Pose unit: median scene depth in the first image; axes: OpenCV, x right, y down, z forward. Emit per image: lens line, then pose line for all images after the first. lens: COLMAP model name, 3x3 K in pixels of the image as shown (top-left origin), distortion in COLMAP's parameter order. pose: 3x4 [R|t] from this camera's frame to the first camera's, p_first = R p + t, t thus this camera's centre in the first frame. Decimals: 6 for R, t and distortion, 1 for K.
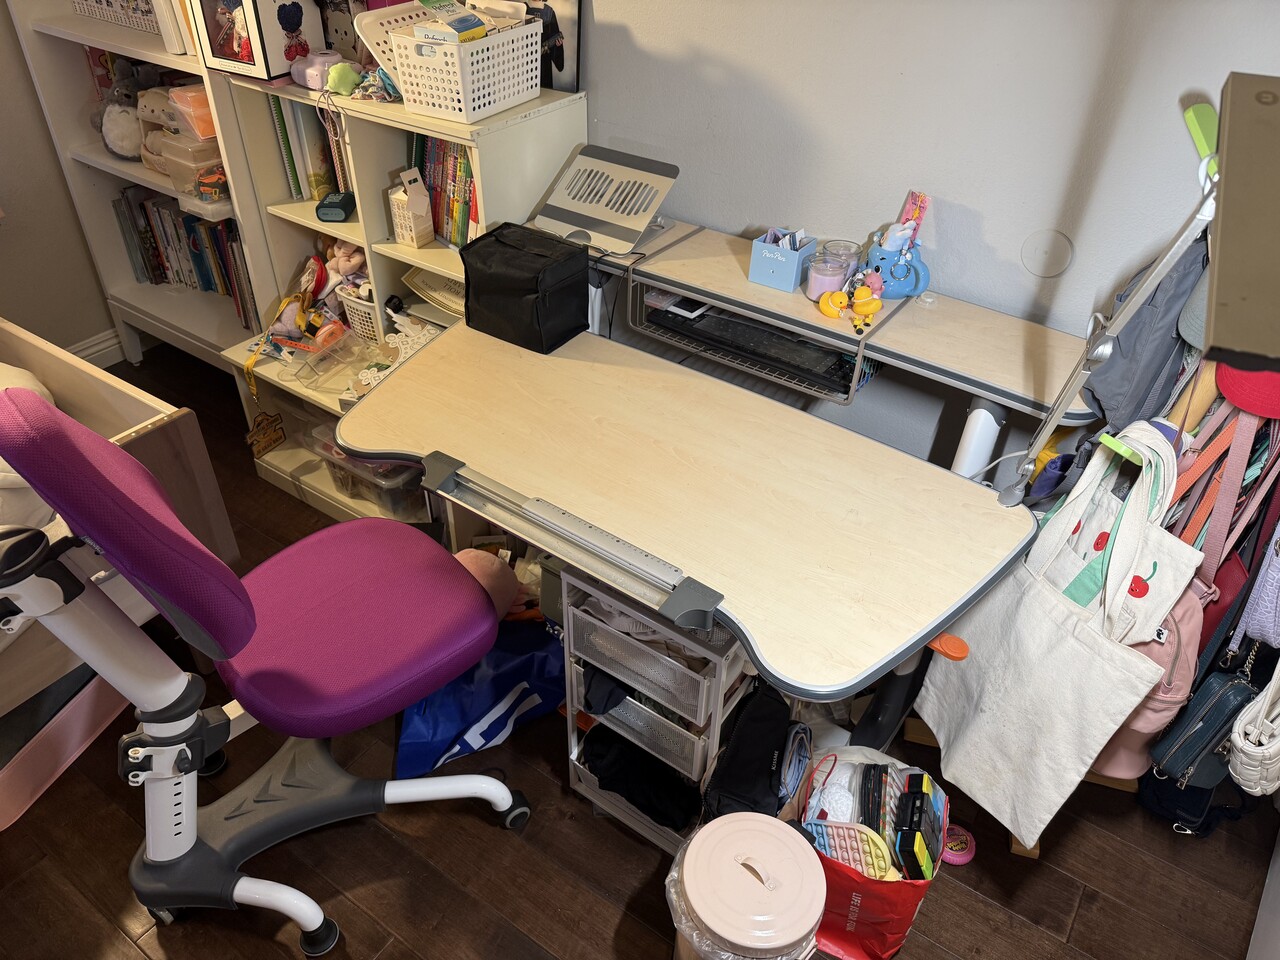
lens RADIAL K [[907.0, 0, 644.4], [0, 907.0, 481.5], [0, 0, 1]] dist [0.019176, -0.031000]
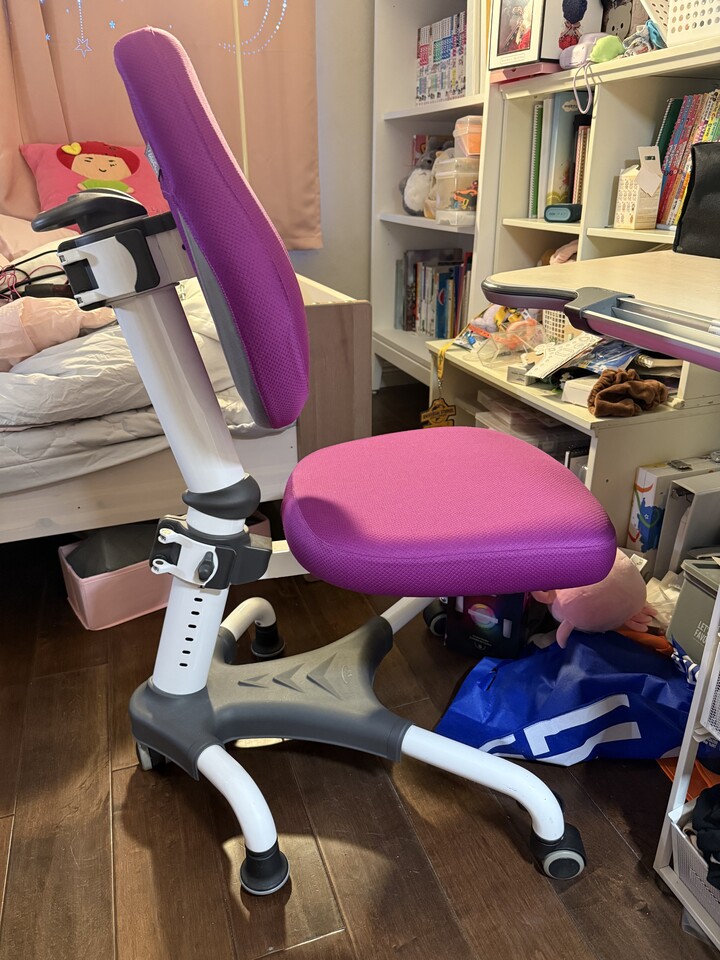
lens RADIAL K [[680.2, 0, 361.0], [0, 680.2, 481.8], [0, 0, 1]] dist [0.019176, -0.031000]
pose [[0.810275, 0.207236, -0.548186, -0.037636], [-0.334565, 0.931559, -0.142355, 0.201951], [0.481167, 0.298750, 0.824152, 0.378452]]
